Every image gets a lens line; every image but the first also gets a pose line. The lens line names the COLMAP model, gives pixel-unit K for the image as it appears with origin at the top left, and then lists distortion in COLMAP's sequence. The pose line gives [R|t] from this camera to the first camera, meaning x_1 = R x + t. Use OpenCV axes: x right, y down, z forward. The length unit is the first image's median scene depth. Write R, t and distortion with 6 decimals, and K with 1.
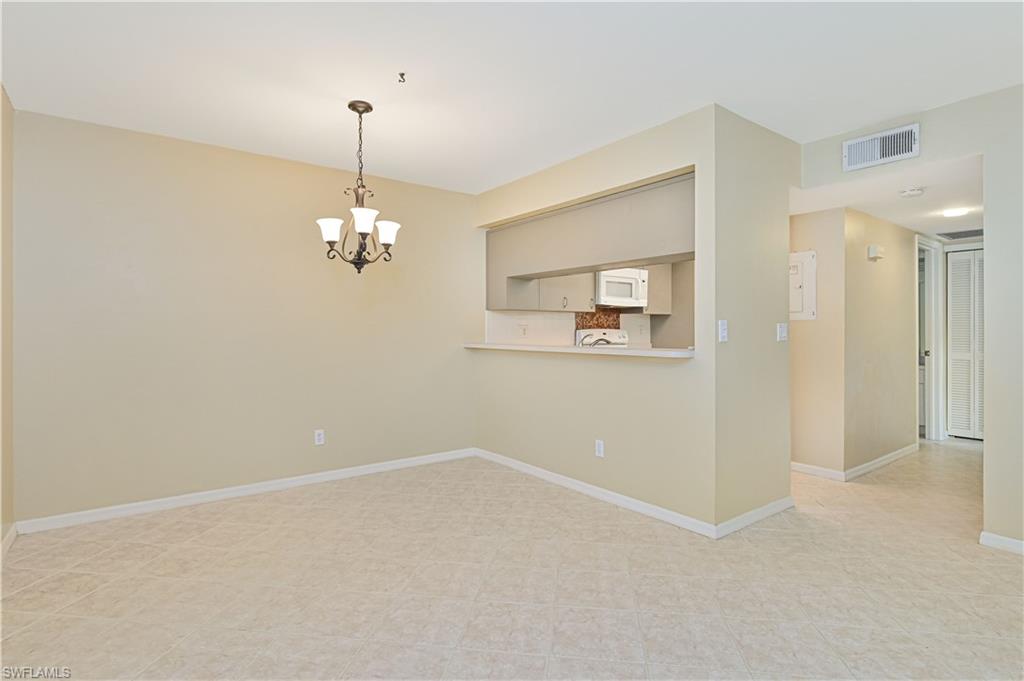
lens RADIAL K [[513.2, 0, 514.7], [0, 513.2, 335.1], [0, 0, 1]] dist [-0.002605, -0.000333]
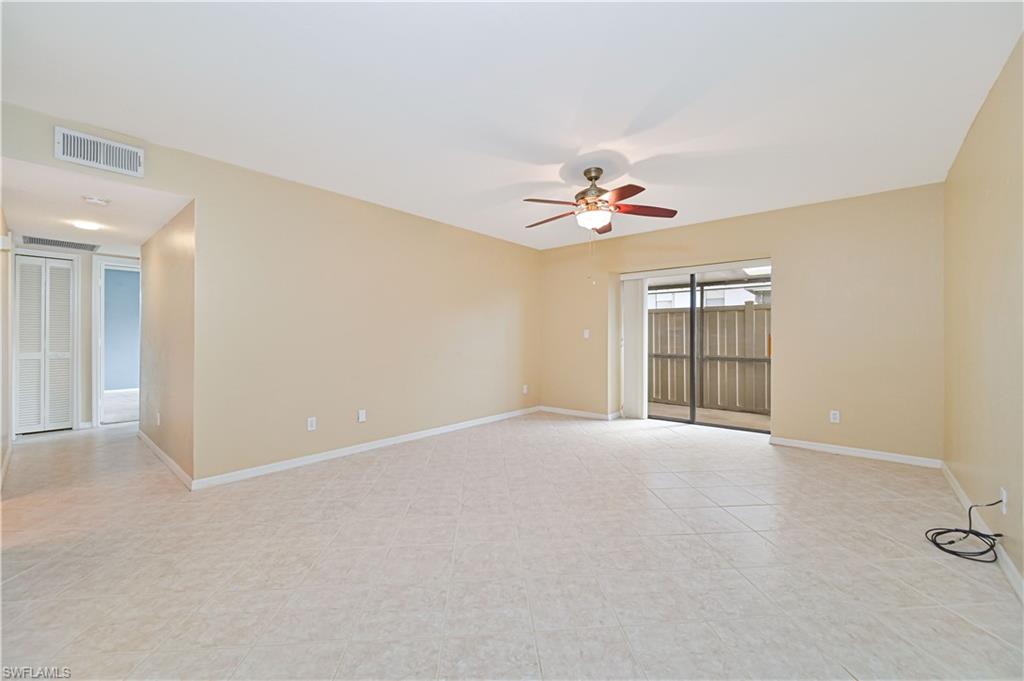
lens RADIAL K [[406.2, 0, 515.3], [0, 406.2, 337.5], [0, 0, 1]] dist [0.000732, 0.000074]
pose [[-0.216535, -0.001888, 0.976273, -0.287431], [0.003786, 0.999989, 0.002774, 0.009052], [-0.976267, 0.004297, -0.216526, 0.384216]]
